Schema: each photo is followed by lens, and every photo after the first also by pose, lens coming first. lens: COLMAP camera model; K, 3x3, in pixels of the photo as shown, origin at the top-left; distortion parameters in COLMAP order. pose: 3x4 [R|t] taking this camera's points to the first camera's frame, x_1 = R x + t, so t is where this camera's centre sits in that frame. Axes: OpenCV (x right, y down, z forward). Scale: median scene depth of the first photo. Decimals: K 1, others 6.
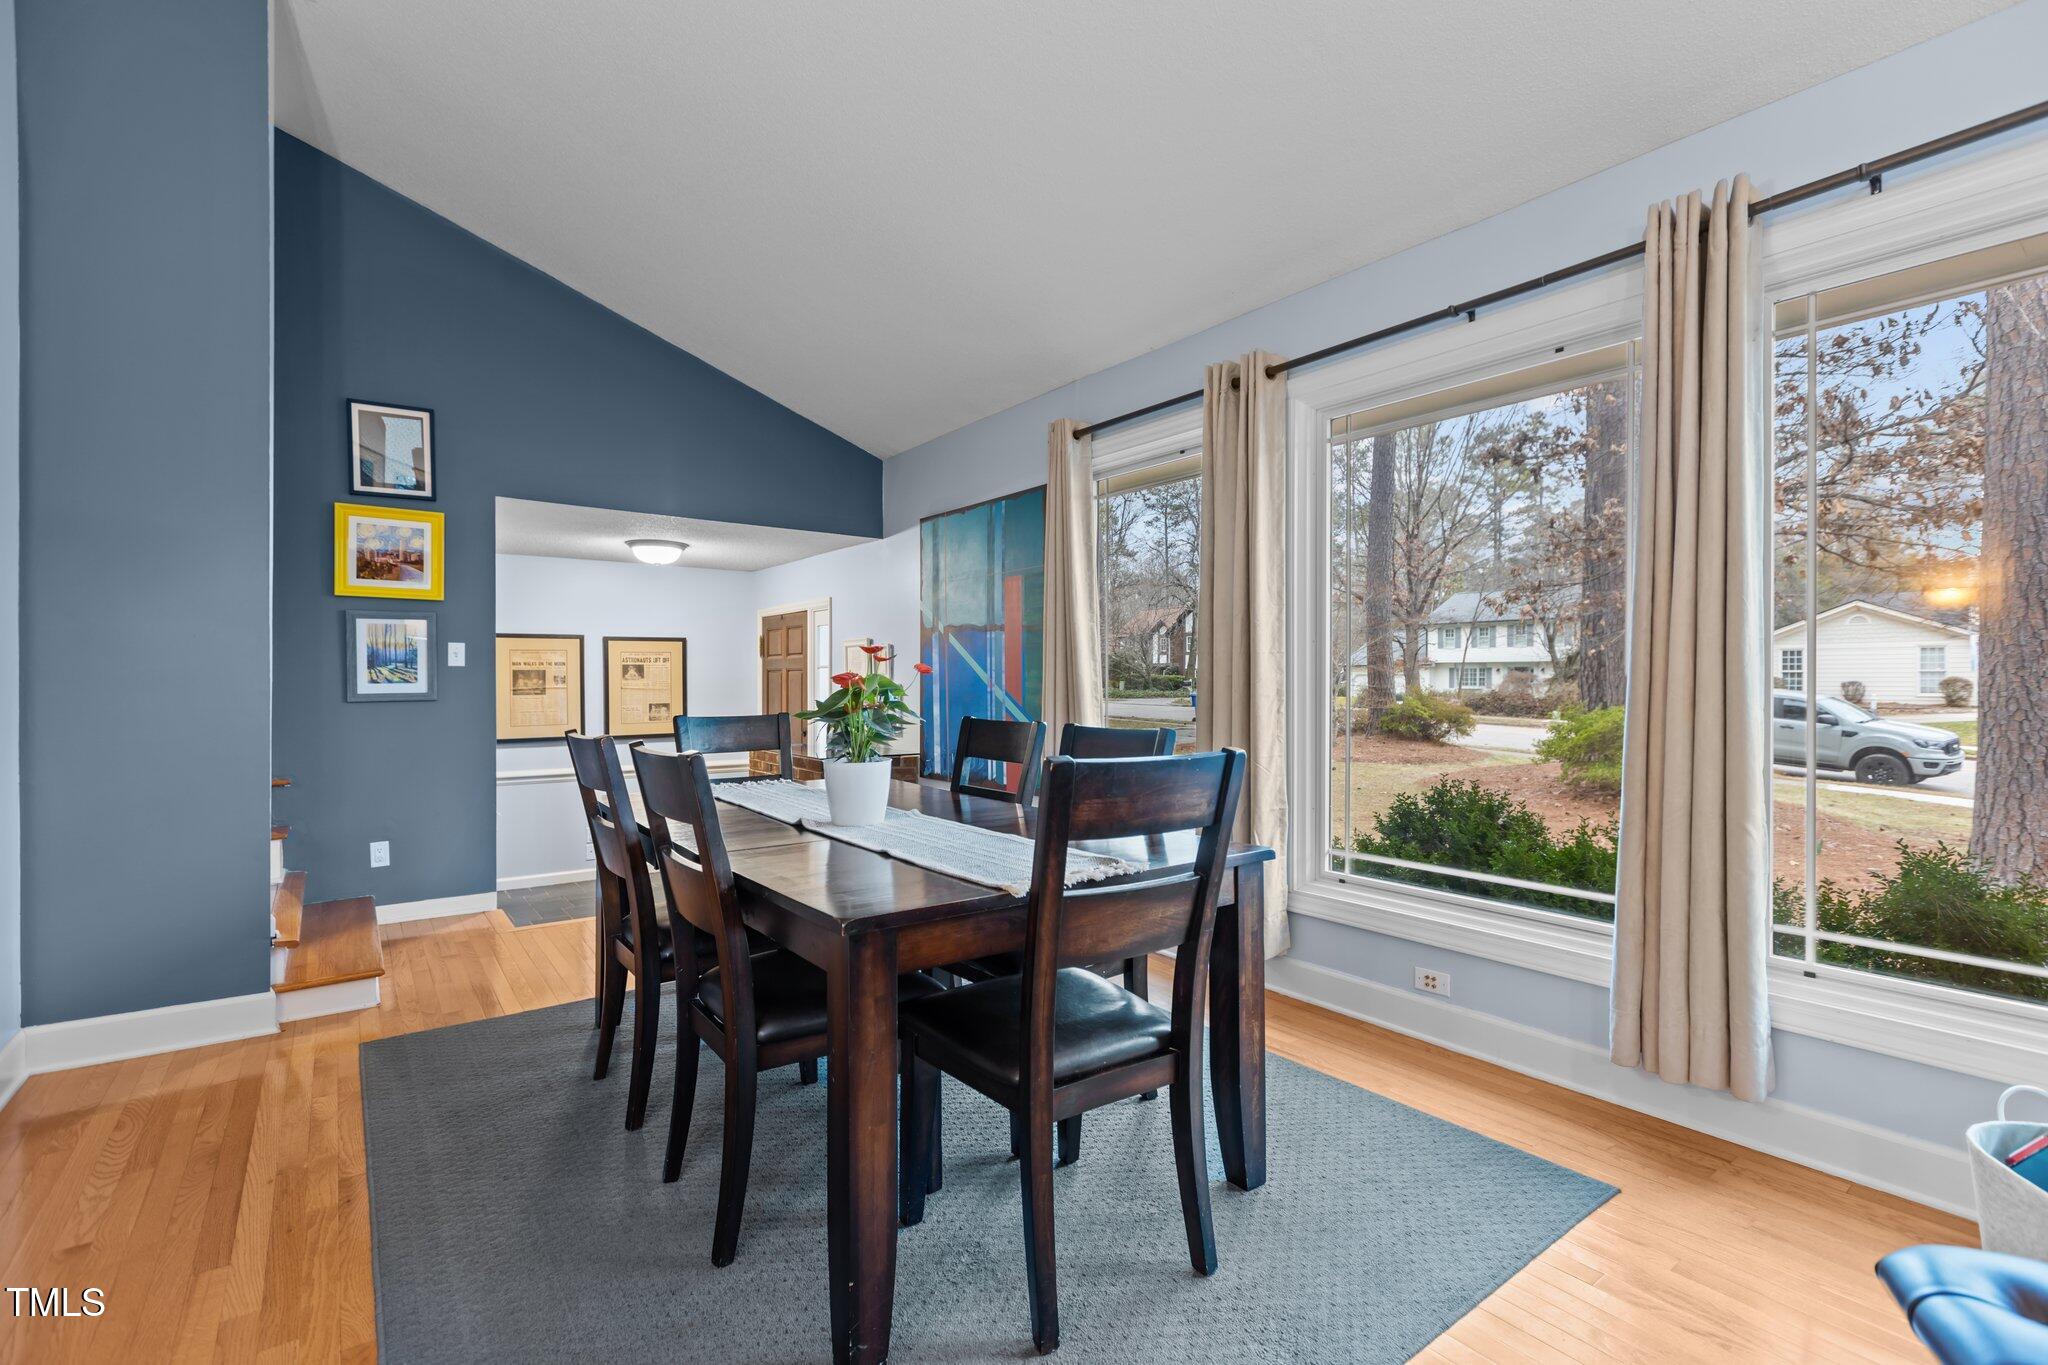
lens RADIAL K [[910.1, 0, 1034.5], [0, 910.1, 683.4], [0, 0, 1]] dist [-0.001847, -0.000494]
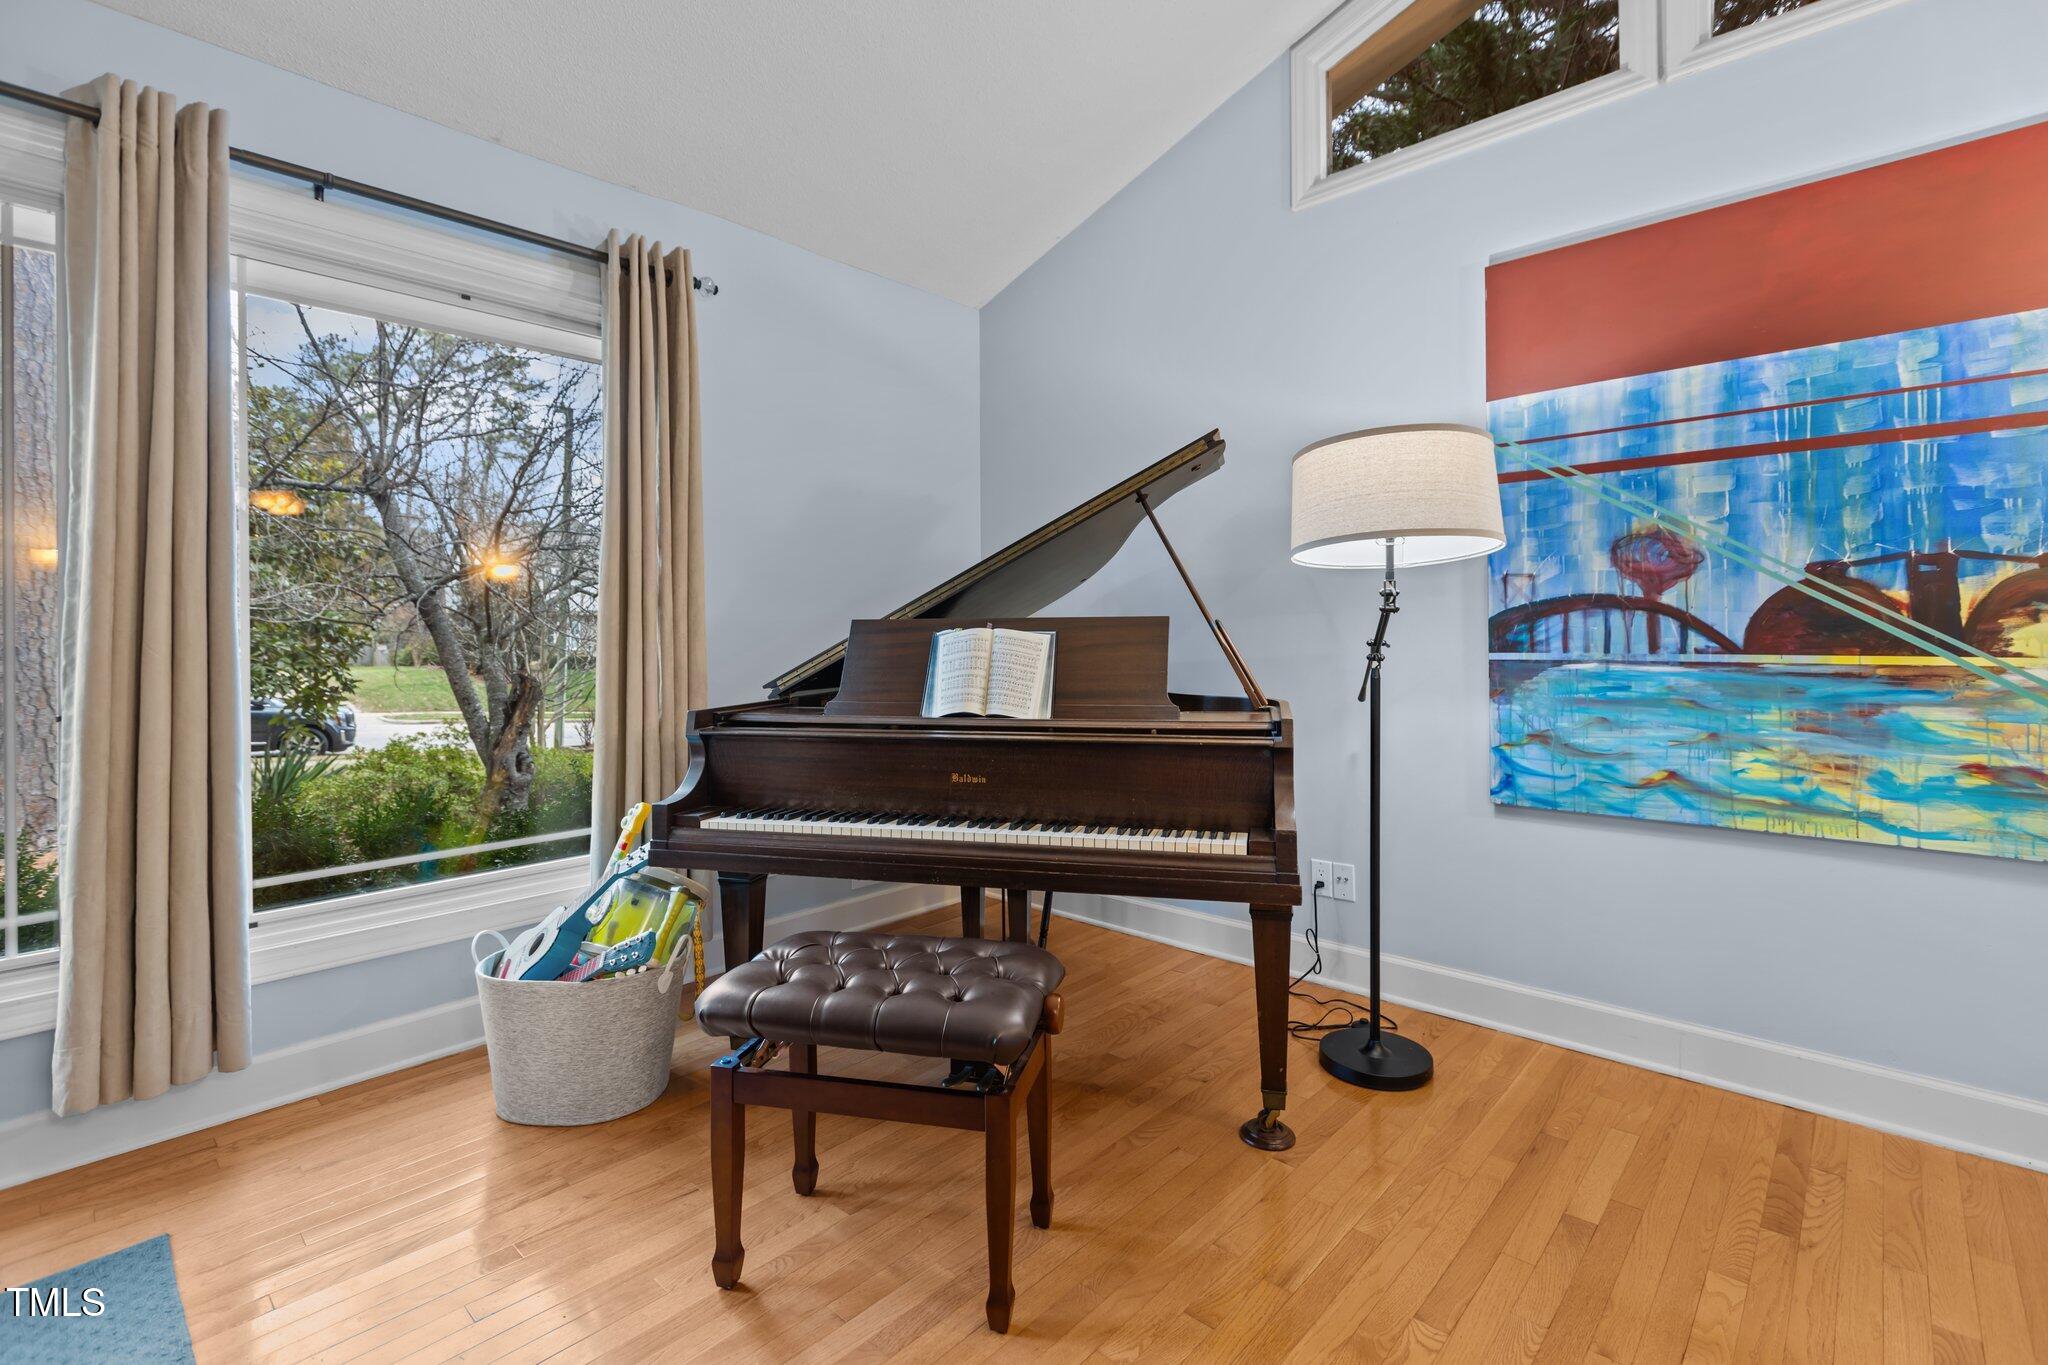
lens RADIAL K [[910.1, 0, 1027.4], [0, 910.1, 636.8], [0, 0, 1]] dist [-0.001847, -0.000494]
pose [[-0.164932, 0.002785, 0.986301, -0.312557], [0.006595, 0.999977, -0.001721, 0.004330], [-0.986283, 0.006221, -0.164946, 0.325009]]
